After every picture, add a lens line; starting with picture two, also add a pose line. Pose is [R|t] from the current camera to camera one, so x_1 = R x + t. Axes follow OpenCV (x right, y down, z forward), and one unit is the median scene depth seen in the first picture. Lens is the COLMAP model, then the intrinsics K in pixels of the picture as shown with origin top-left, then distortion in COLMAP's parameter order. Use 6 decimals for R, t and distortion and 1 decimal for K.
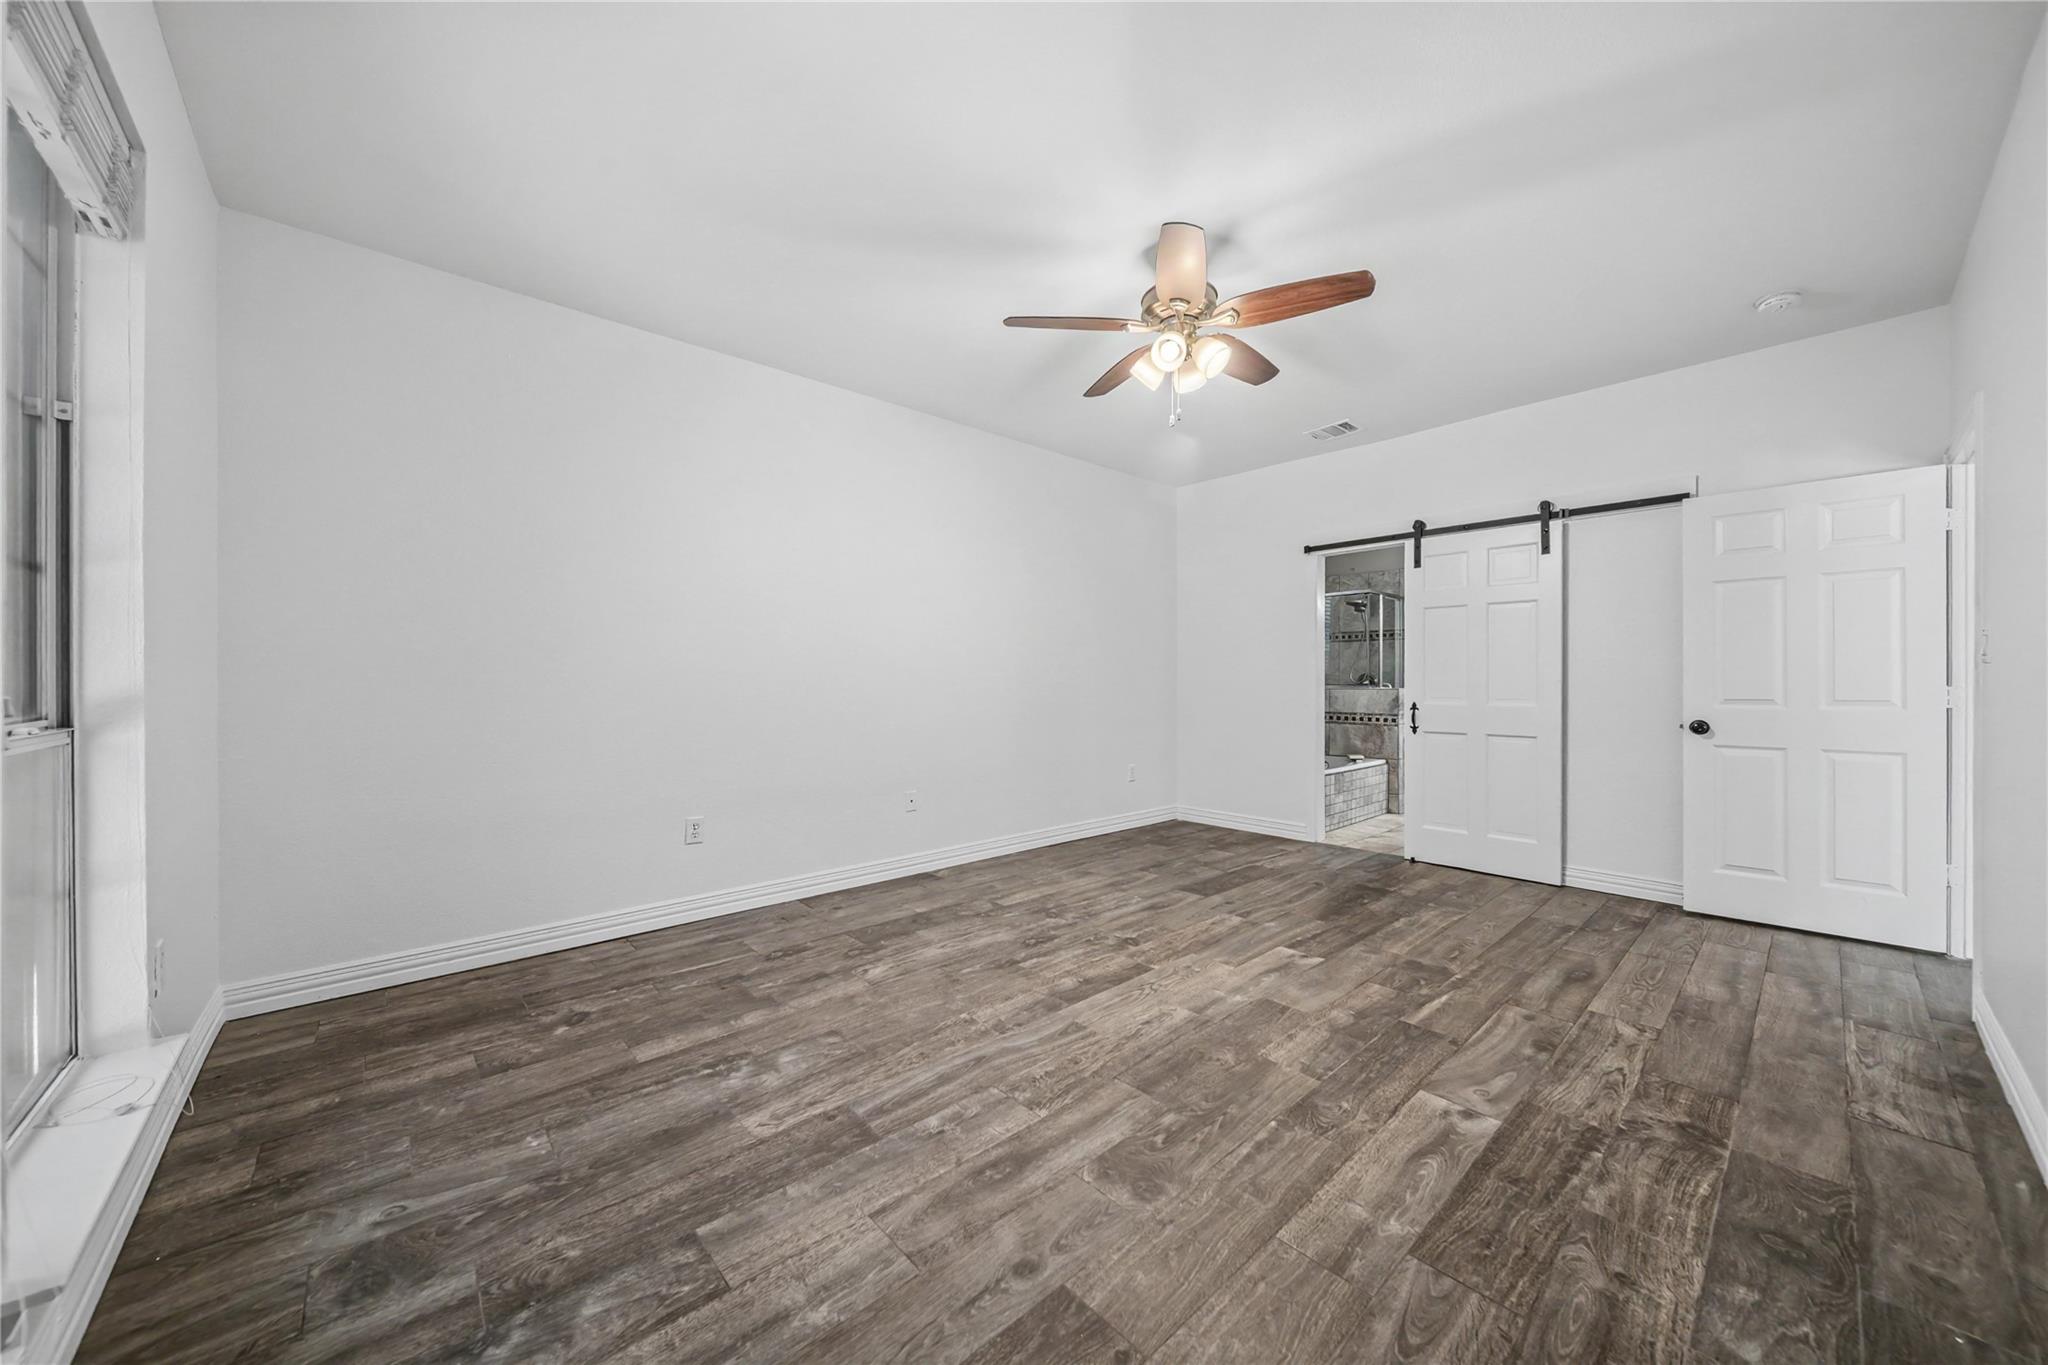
lens RADIAL K [[732.3, 0, 1024.0], [0, 732.3, 682.5], [0, 0, 1]] dist [-0.000733, -0.001897]
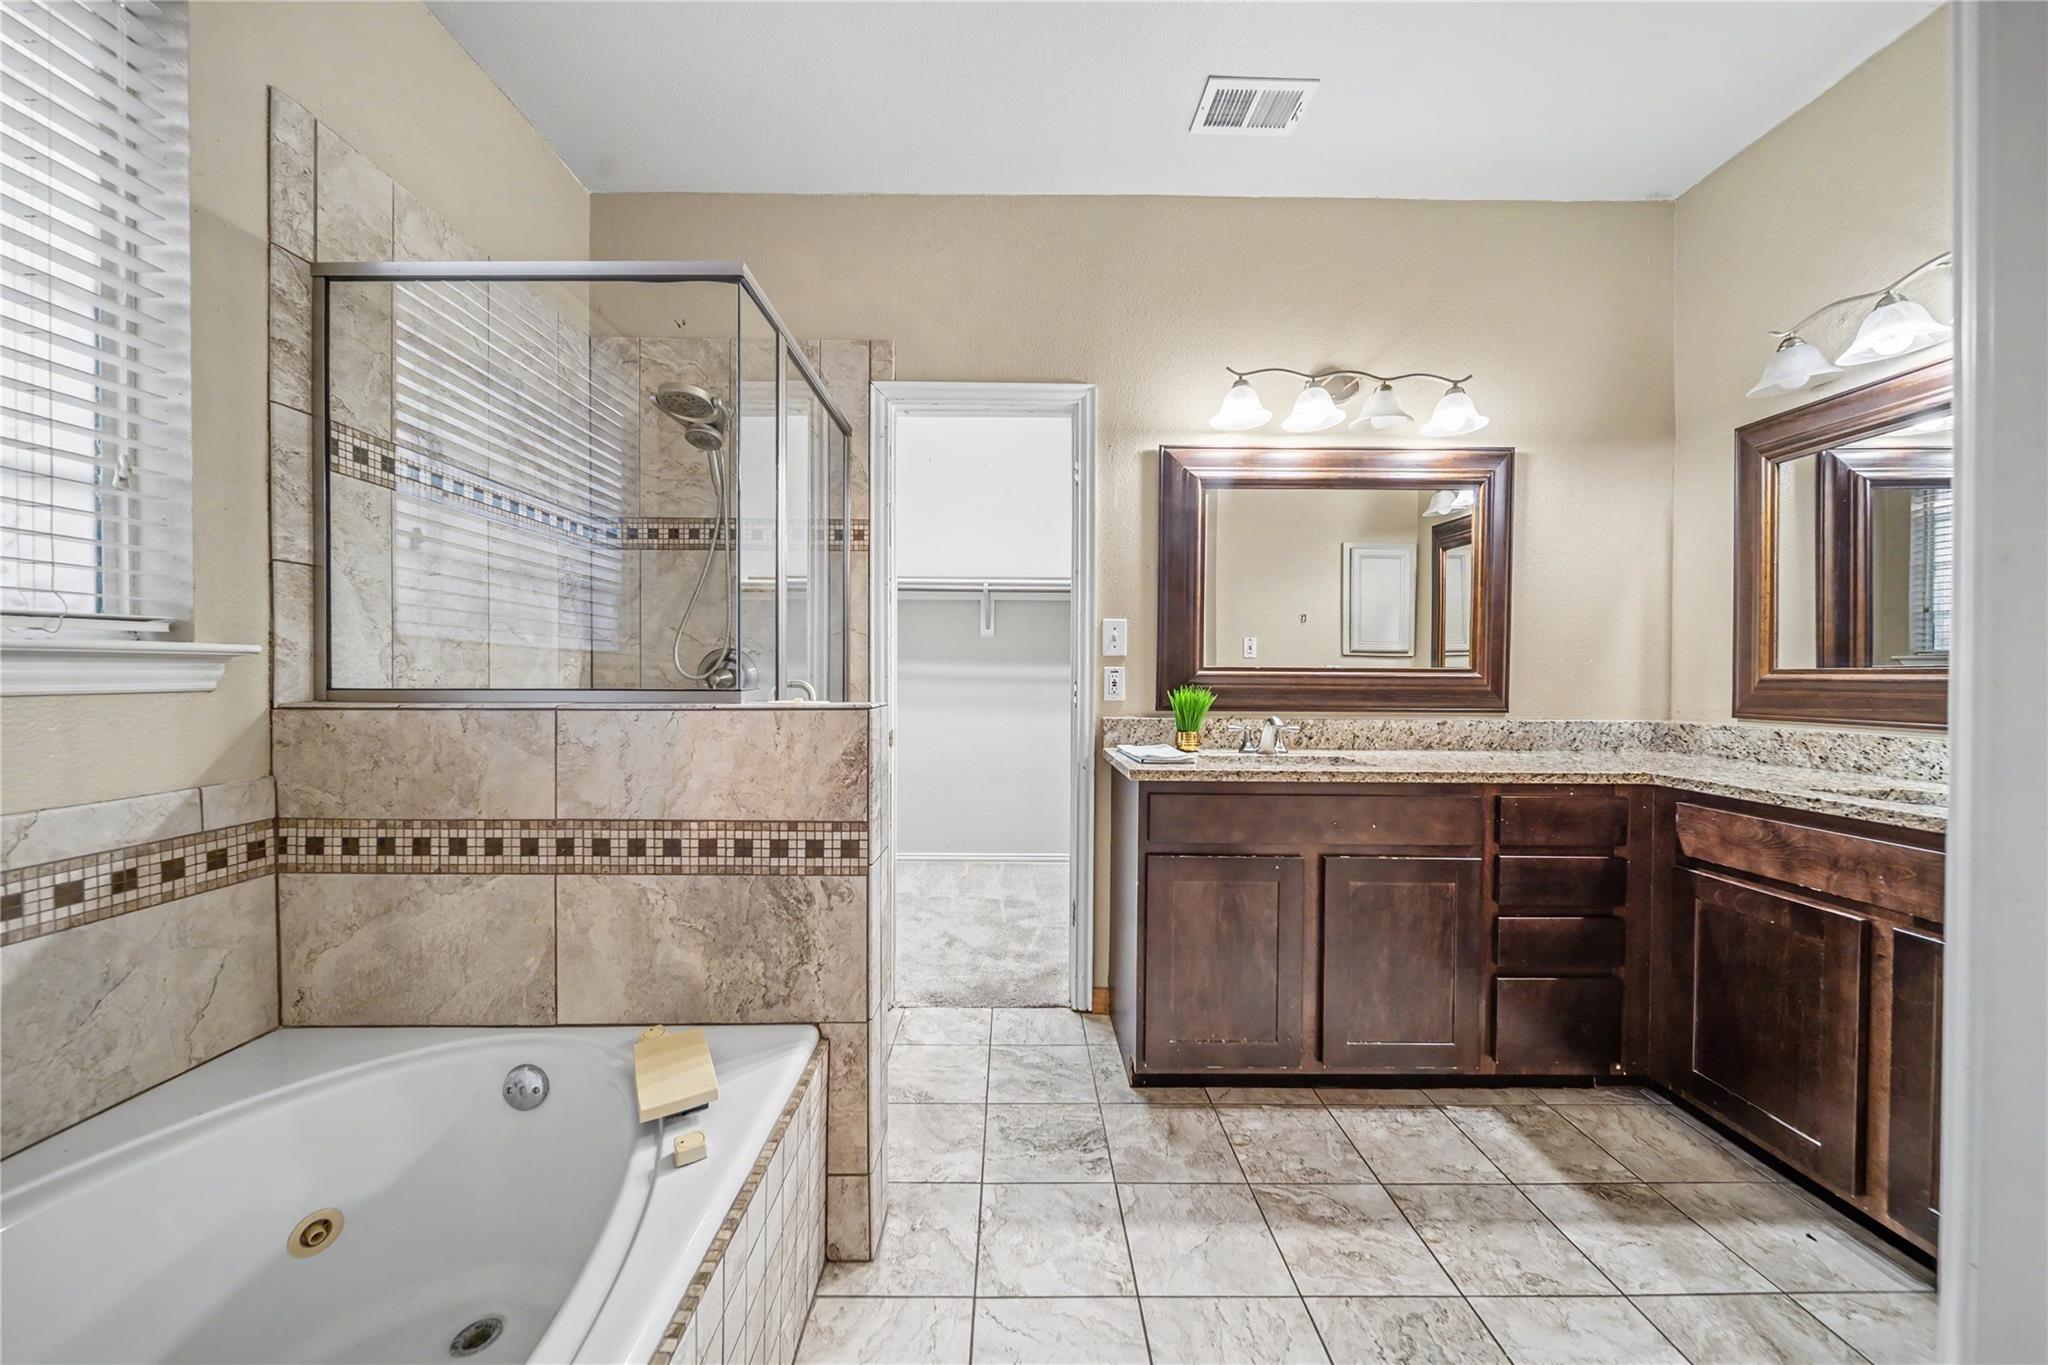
lens RADIAL K [[732.3, 0, 1024.0], [0, 732.3, 682.5], [0, 0, 1]] dist [-0.000733, -0.001897]
pose [[0.671007, -0.005073, 0.741434, 0.369667], [-0.007429, 0.999880, 0.013565, -0.002993], [-0.741414, -0.014610, 0.670889, 0.799564]]
